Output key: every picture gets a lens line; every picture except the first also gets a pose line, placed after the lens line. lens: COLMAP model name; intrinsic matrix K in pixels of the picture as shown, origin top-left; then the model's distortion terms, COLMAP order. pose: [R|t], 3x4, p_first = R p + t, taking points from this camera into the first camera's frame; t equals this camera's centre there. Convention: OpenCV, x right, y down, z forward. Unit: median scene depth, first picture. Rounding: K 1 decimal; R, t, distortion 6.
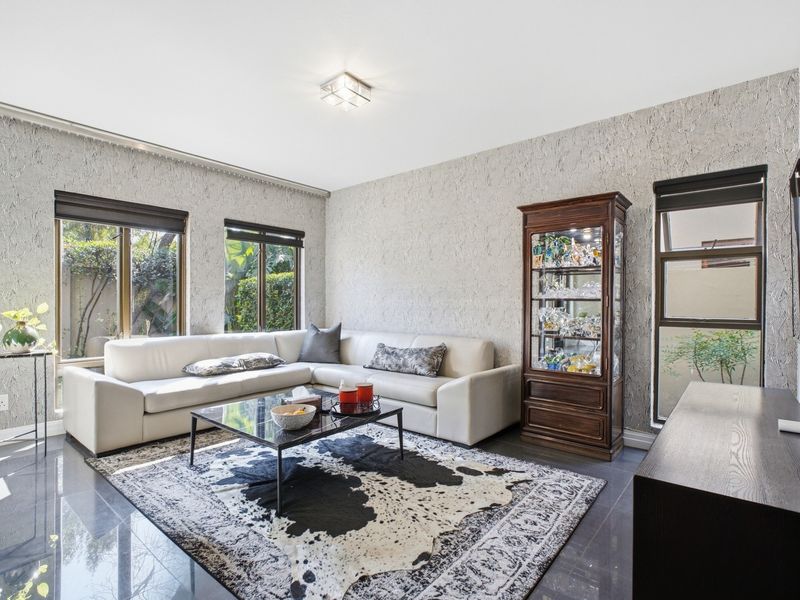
lens RADIAL K [[408.6, 0, 402.4], [0, 408.6, 298.3], [0, 0, 1]] dist [-0.004408, -0.000558]
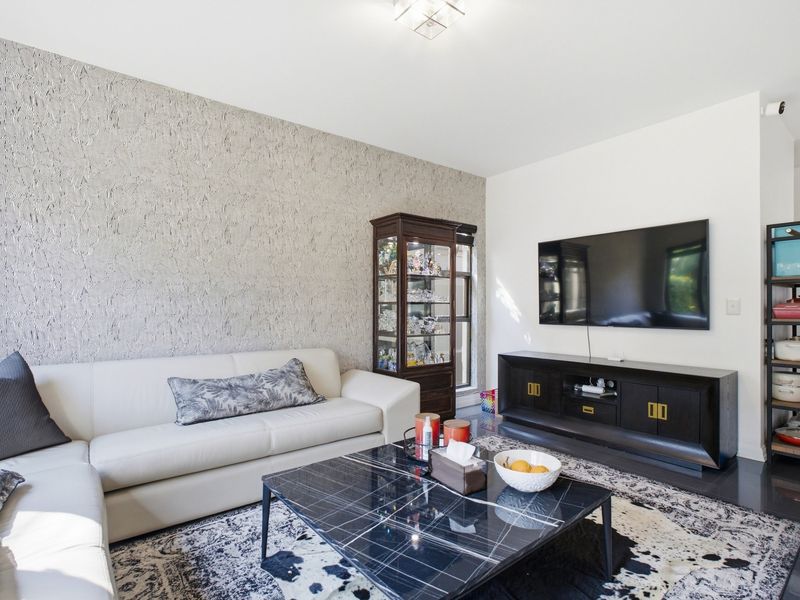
lens RADIAL K [[408.6, 0, 402.4], [0, 408.6, 298.3], [0, 0, 1]] dist [-0.004408, -0.000558]
pose [[0.209761, 0.021762, 0.977511, -0.742163], [-0.004747, 0.999763, -0.021239, 0.016546], [-0.977741, -0.000186, 0.209814, 0.802025]]
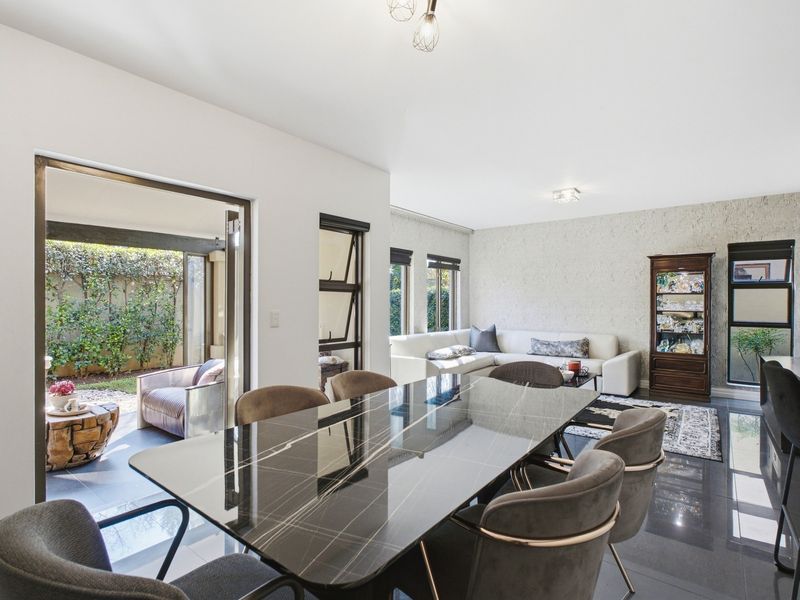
lens RADIAL K [[416.0, 0, 404.6], [0, 416.0, 292.4], [0, 0, 1]] dist [0.001443, 0.000012]
pose [[0.998468, -0.001325, 0.055317, -0.838431], [0.001790, 0.999963, -0.008360, -0.062602], [-0.055304, 0.008446, 0.998434, -0.678803]]
